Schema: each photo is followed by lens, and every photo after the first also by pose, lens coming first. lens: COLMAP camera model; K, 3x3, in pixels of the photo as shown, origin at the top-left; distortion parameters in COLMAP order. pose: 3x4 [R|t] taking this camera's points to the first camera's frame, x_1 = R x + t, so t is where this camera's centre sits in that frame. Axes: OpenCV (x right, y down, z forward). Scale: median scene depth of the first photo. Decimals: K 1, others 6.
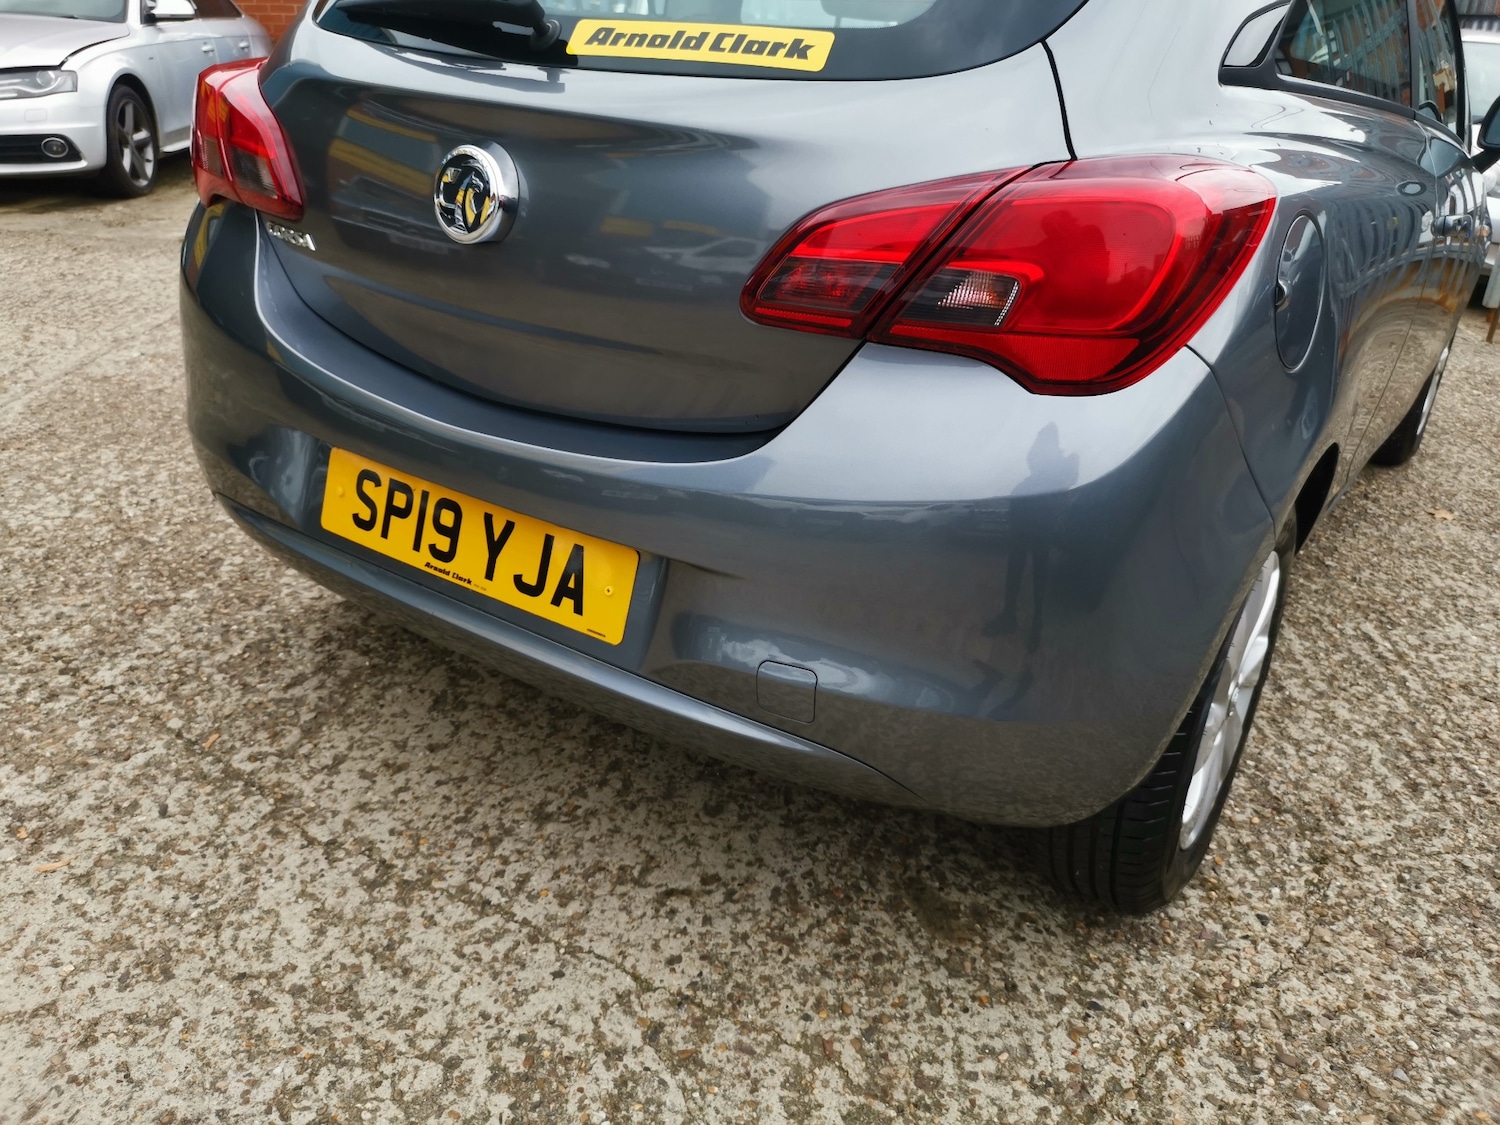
lens RADIAL K [[1159.6, 0, 747.3], [0, 1159.6, 558.6], [0, 0, 1]] dist [0.060566, -0.075782]
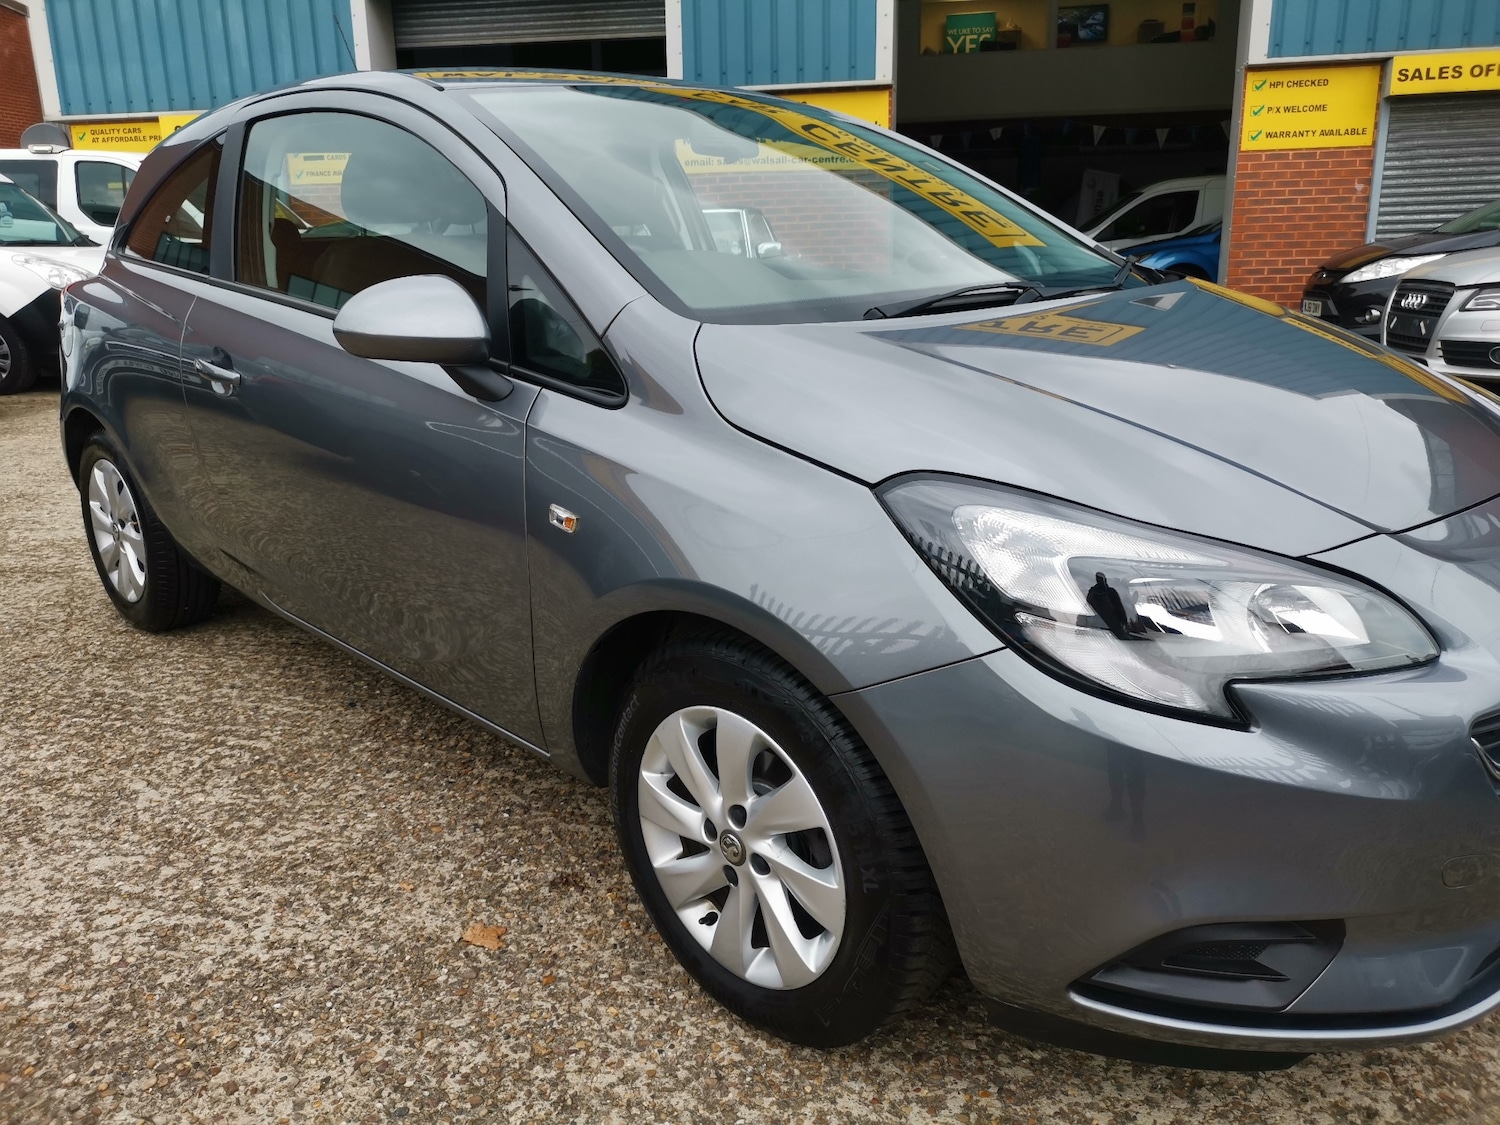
lens RADIAL K [[1153.8, 0, 750.0], [0, 1153.8, 562.5], [0, 0, 1]] dist [0.035804, -0.022838]
pose [[-0.180084, 0.229696, -0.956457, 2.151708], [-0.393991, 0.874104, 0.284100, -0.851200], [0.901300, 0.427997, -0.066914, 2.110122]]
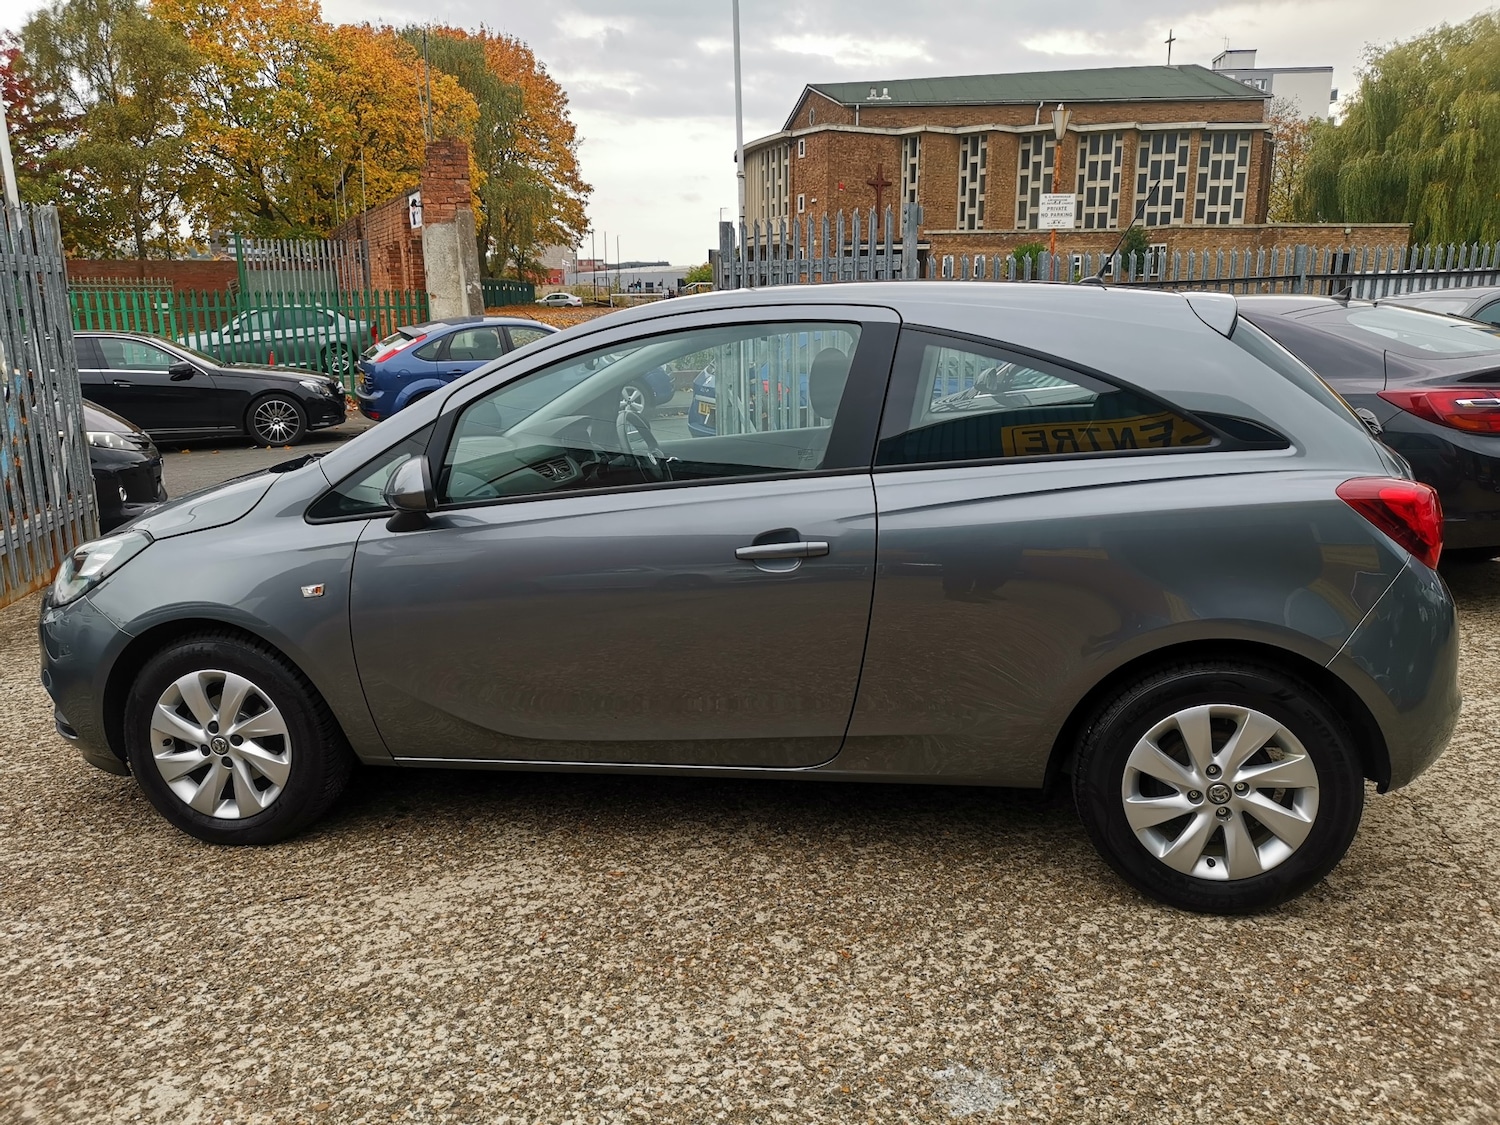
lens RADIAL K [[1146.1, 0, 750.3], [0, 1146.1, 567.3], [0, 0, 1]] dist [0.050537, -0.041091]
pose [[-0.391886, -0.239036, 0.888418, -1.523111], [0.375270, 0.840141, 0.391580, -1.286209], [-0.839999, 0.486852, -0.239537, 2.212934]]
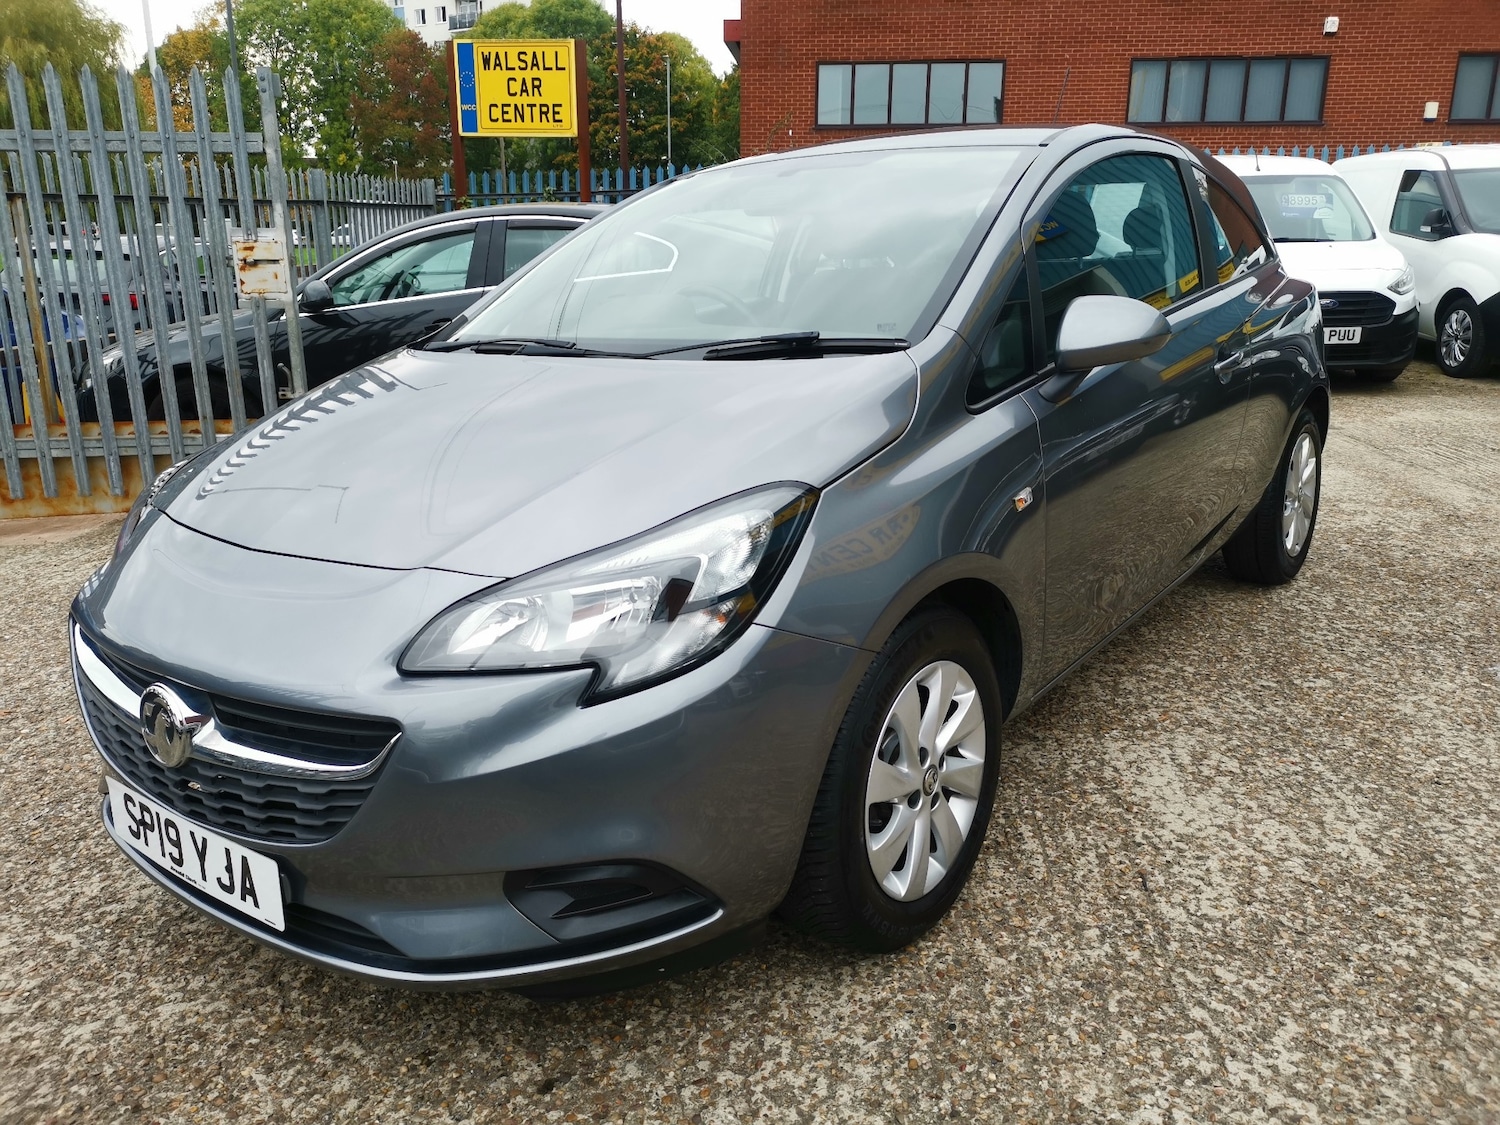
lens RADIAL K [[1155.0, 0, 744.6], [0, 1155.0, 560.2], [0, 0, 1]] dist [0.035883, -0.020567]
pose [[-0.997735, -0.037442, 0.055883, 0.555420], [0.006918, 0.769252, 0.638908, -1.583308], [-0.066910, 0.637848, -0.767251, 3.425278]]
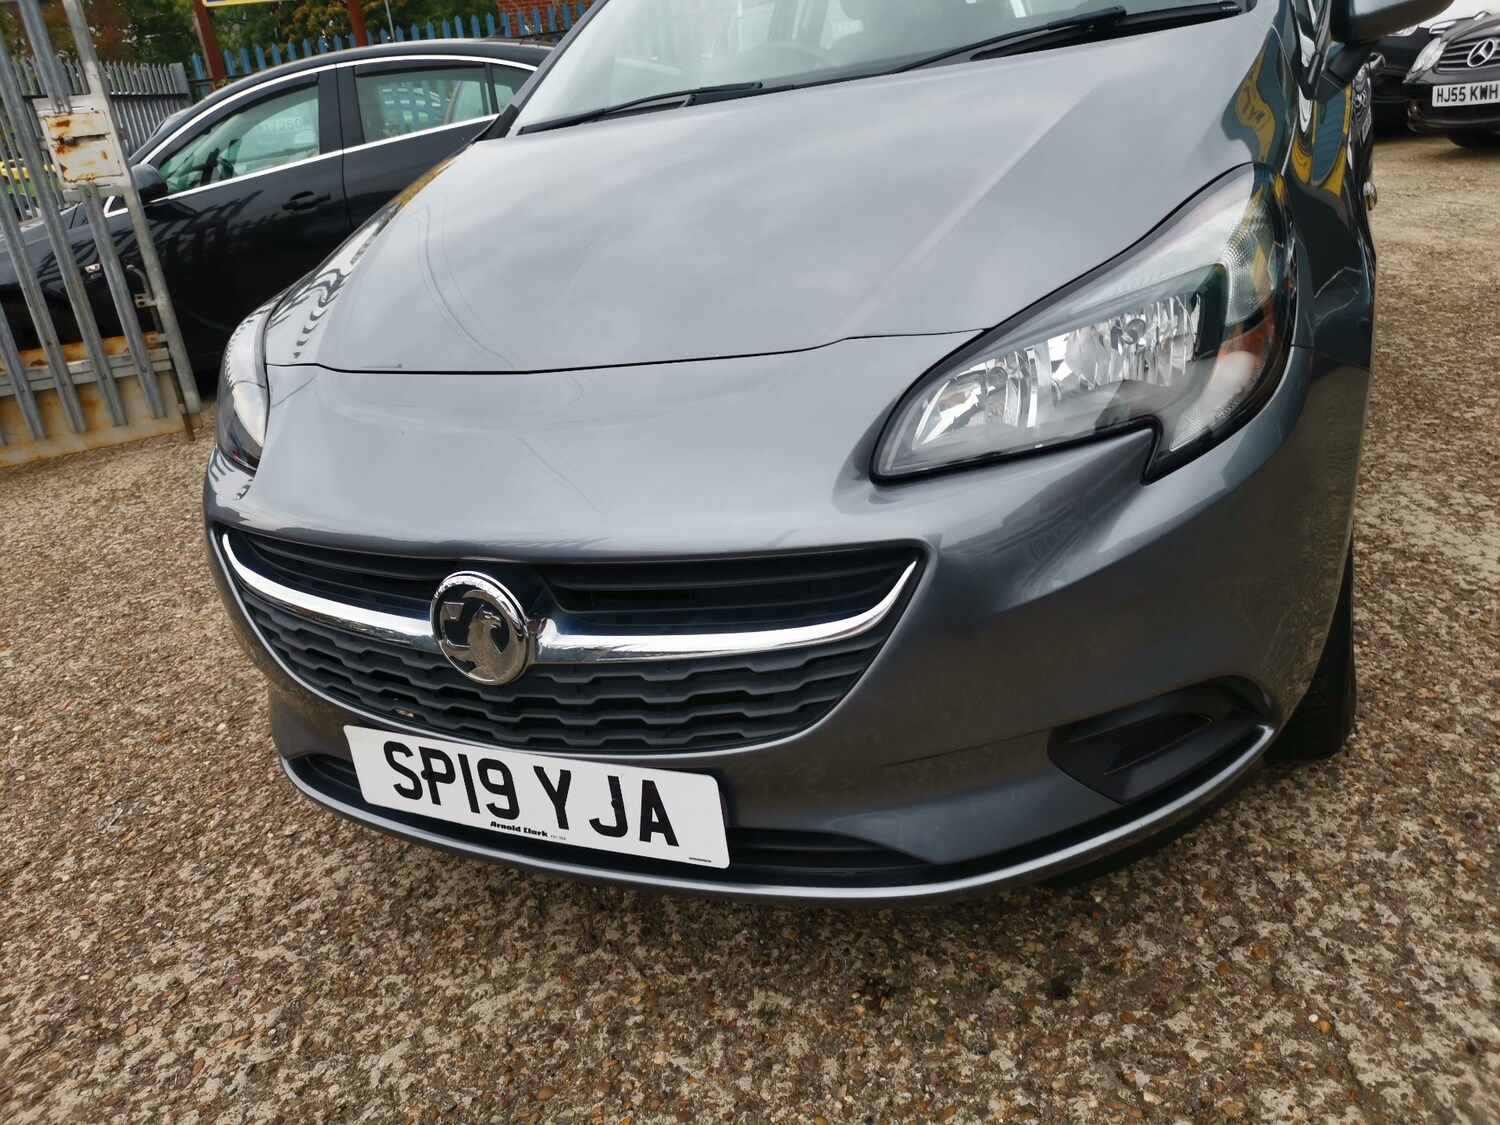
lens RADIAL K [[1155.4, 0, 733.0], [0, 1155.4, 578.7], [0, 0, 1]] dist [0.052805, -0.055111]
pose [[-0.986579, 0.131873, -0.096289, 1.051894], [0.022041, 0.691856, 0.721699, -1.347374], [0.161791, 0.709891, -0.685477, 3.254665]]
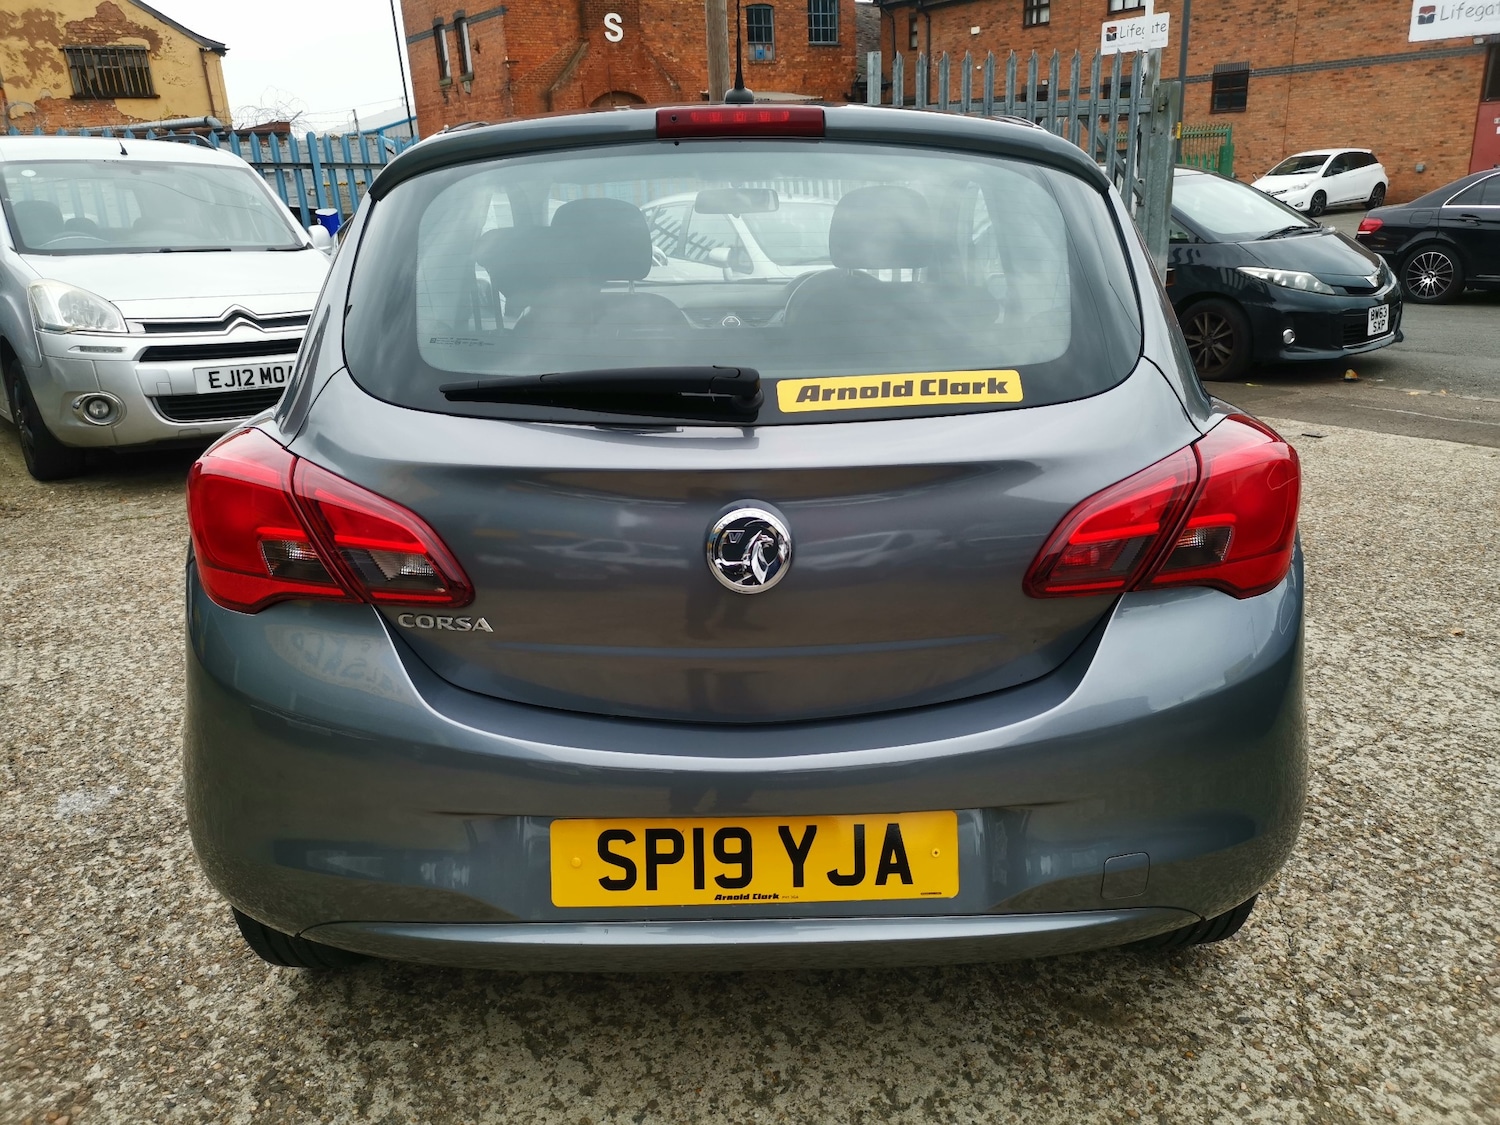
lens RADIAL K [[1153.8, 0, 750.0], [0, 1153.8, 562.5], [0, 0, 1]] dist [0.035804, -0.022838]
pose [[0.815988, -0.243776, 0.524154, -0.633171], [0.295554, 0.955194, -0.015862, -0.222914], [-0.496802, 0.167859, 0.851476, 0.065825]]
